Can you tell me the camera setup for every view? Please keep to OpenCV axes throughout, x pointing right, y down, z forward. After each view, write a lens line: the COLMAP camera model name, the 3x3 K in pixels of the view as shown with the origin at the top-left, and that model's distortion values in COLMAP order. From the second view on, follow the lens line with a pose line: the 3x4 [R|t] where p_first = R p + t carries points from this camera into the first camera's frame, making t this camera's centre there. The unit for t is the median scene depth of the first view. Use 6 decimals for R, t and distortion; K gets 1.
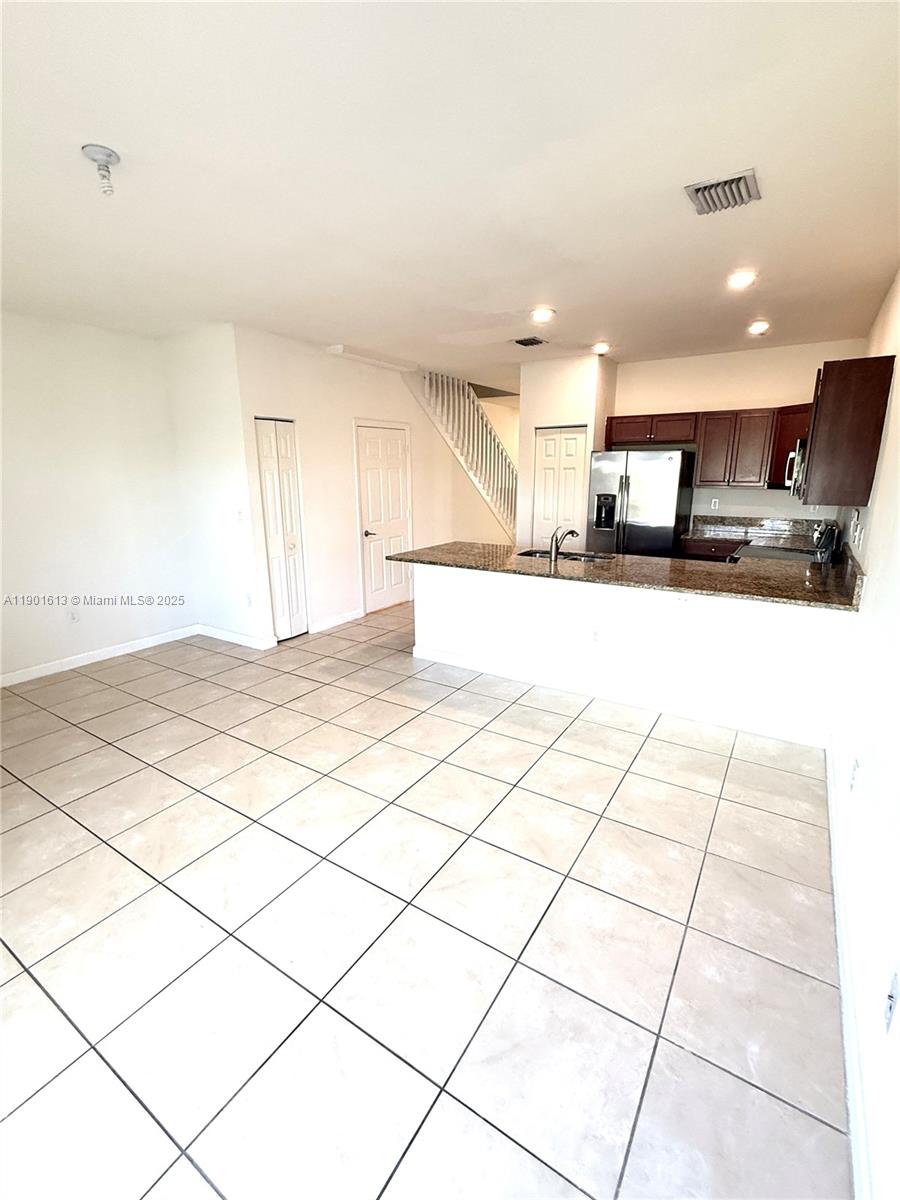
lens RADIAL K [[533.9, 0, 450.0], [0, 533.9, 600.0], [0, 0, 1]] dist [-0.001001, -0.000088]
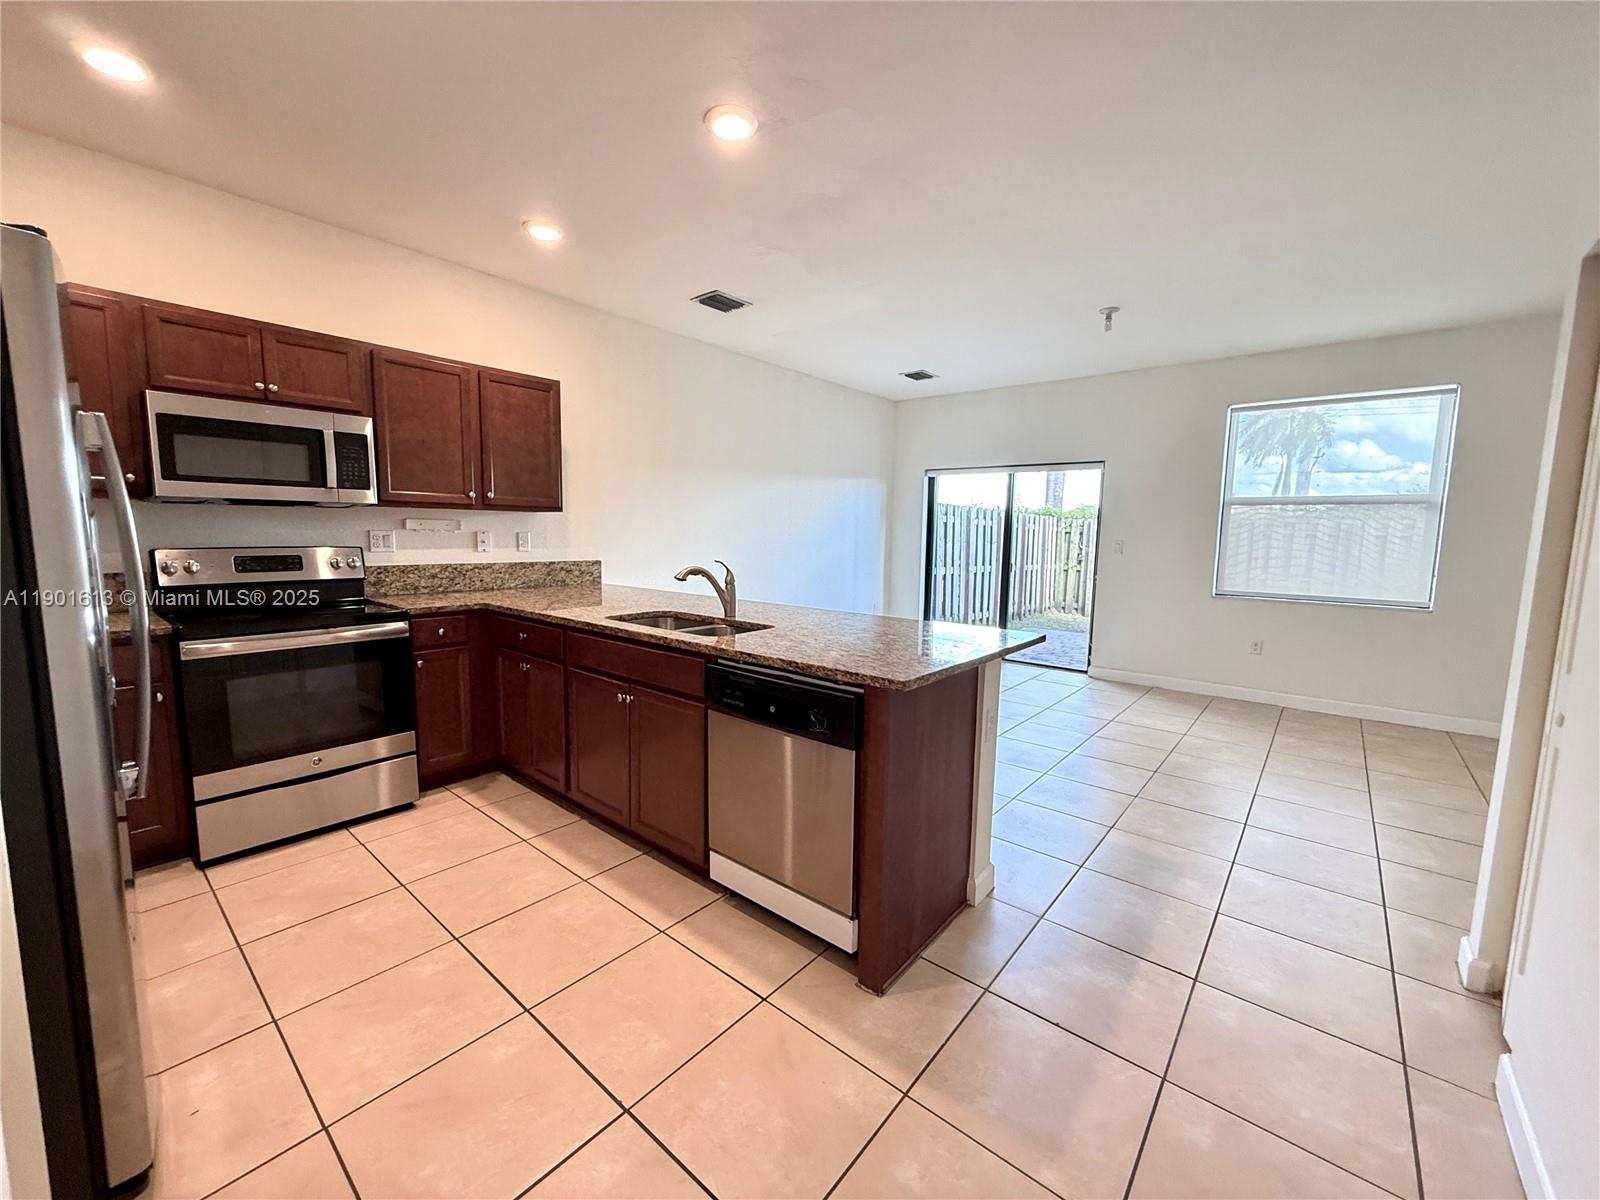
lens RADIAL K [[638.3, 0, 794.3], [0, 638.3, 599.0], [0, 0, 1]] dist [0.000584, 0.000051]
pose [[-0.991559, -0.021983, 0.127781, 0.028150], [0.022644, 0.941014, 0.337608, -0.277254], [-0.127665, 0.337652, -0.932573, 1.396128]]
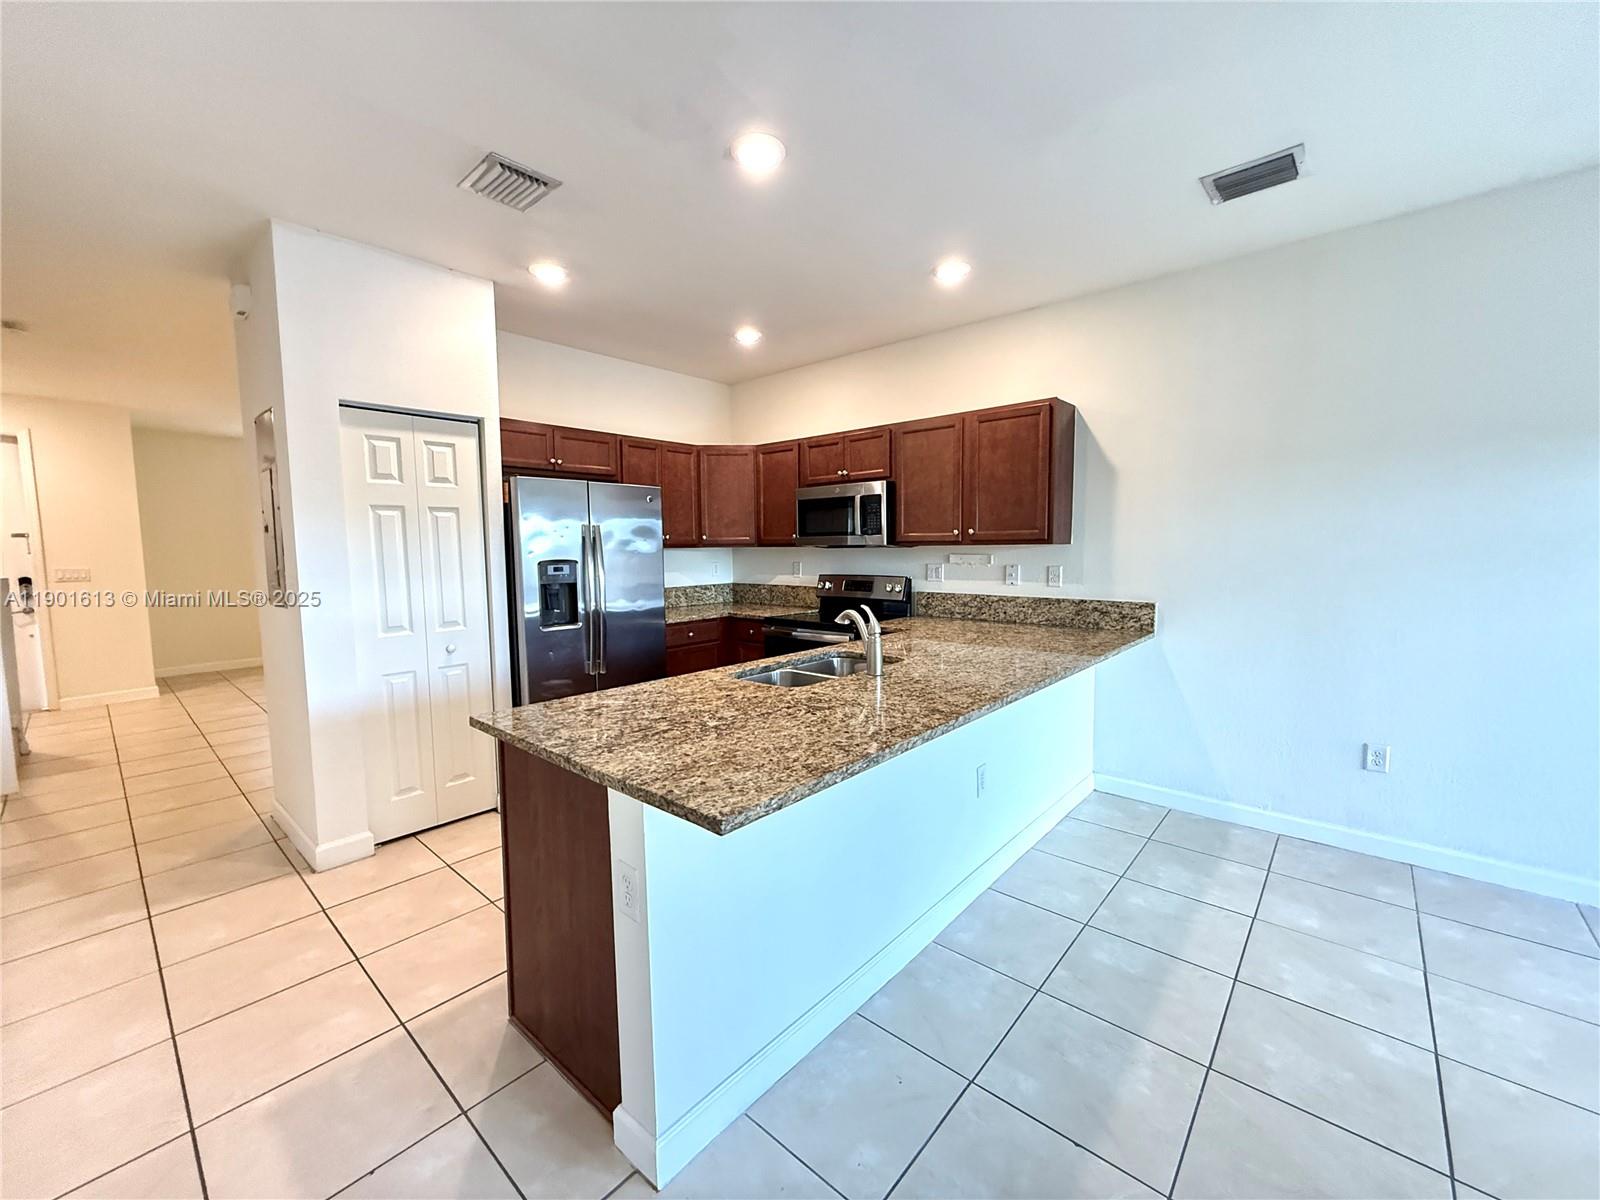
lens RADIAL K [[638.3, 0, 794.3], [0, 638.3, 599.0], [0, 0, 1]] dist [0.000584, 0.000051]
pose [[0.155523, -0.077480, 0.984789, -0.326748], [0.245585, 0.968652, 0.037427, -0.153284], [-0.956818, 0.236028, 0.169676, 0.813512]]
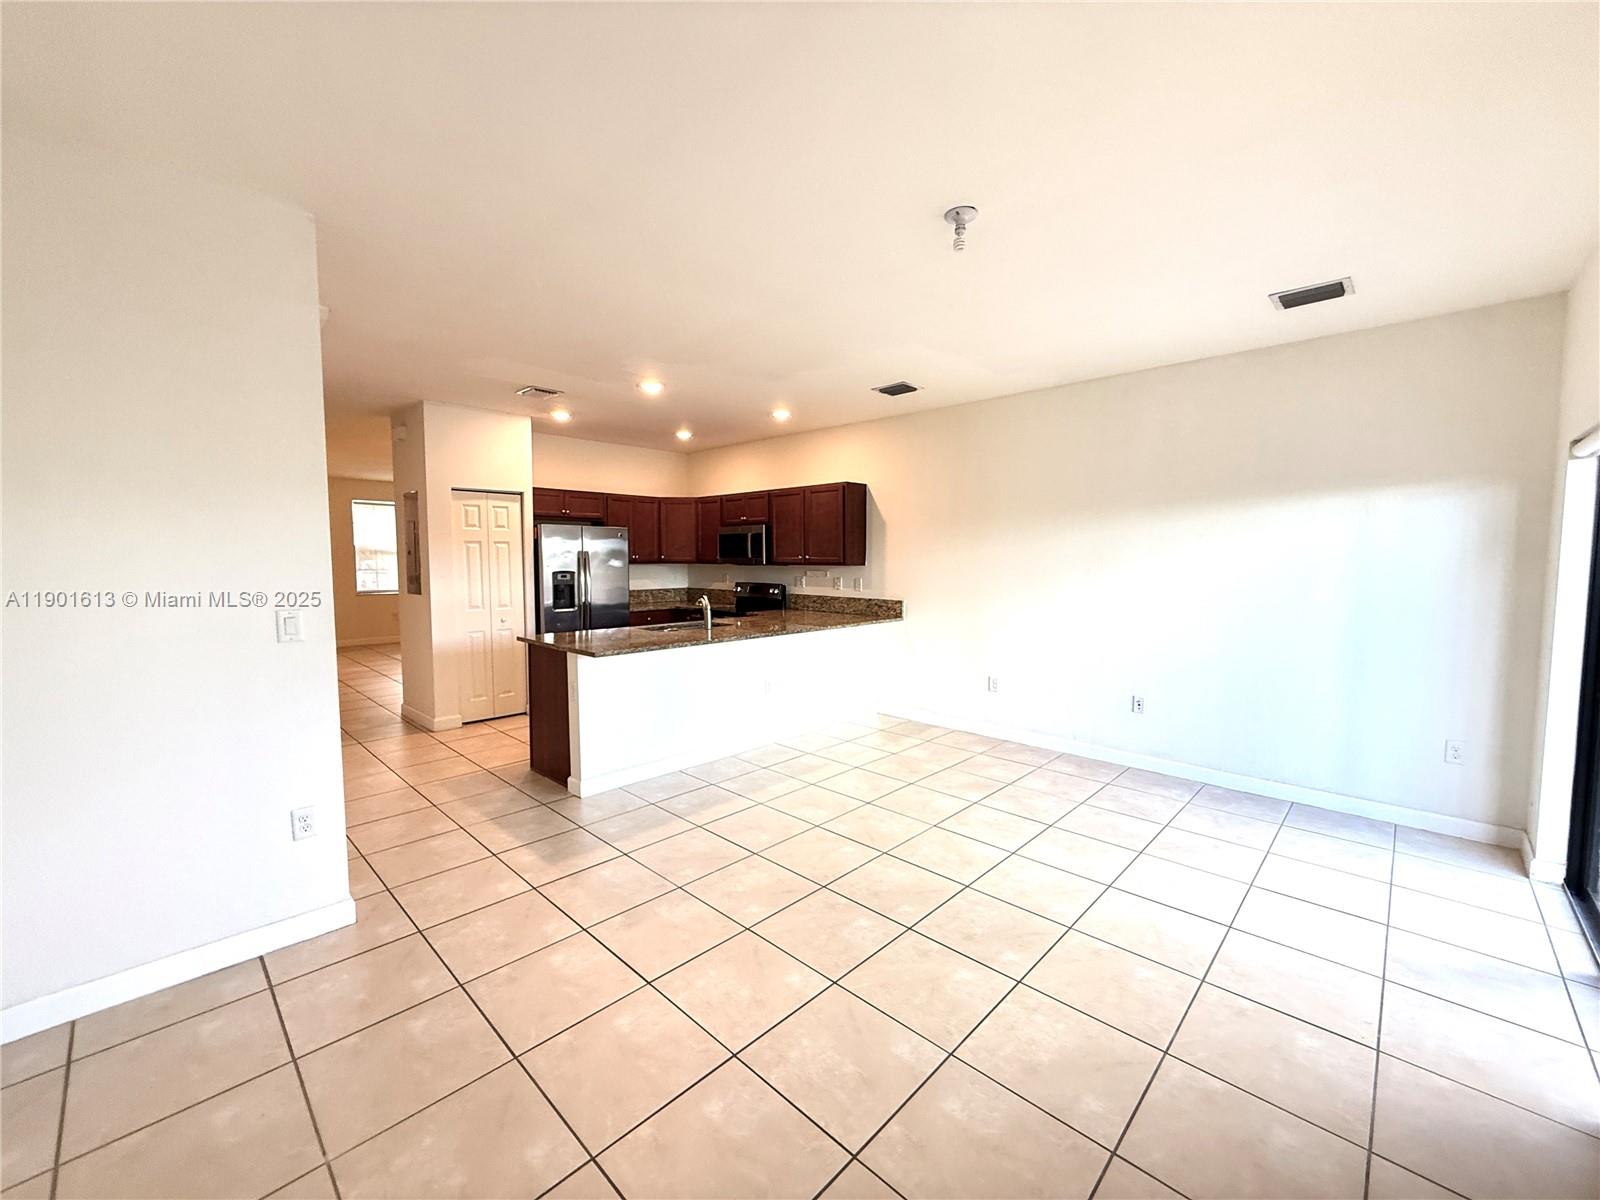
lens RADIAL K [[638.3, 0, 794.3], [0, 638.3, 599.0], [0, 0, 1]] dist [0.000584, 0.000051]
pose [[0.197123, -0.057474, 0.978693, -0.801551], [0.232020, 0.972656, 0.010387, -0.088555], [-0.952528, 0.225029, 0.205068, 0.501183]]
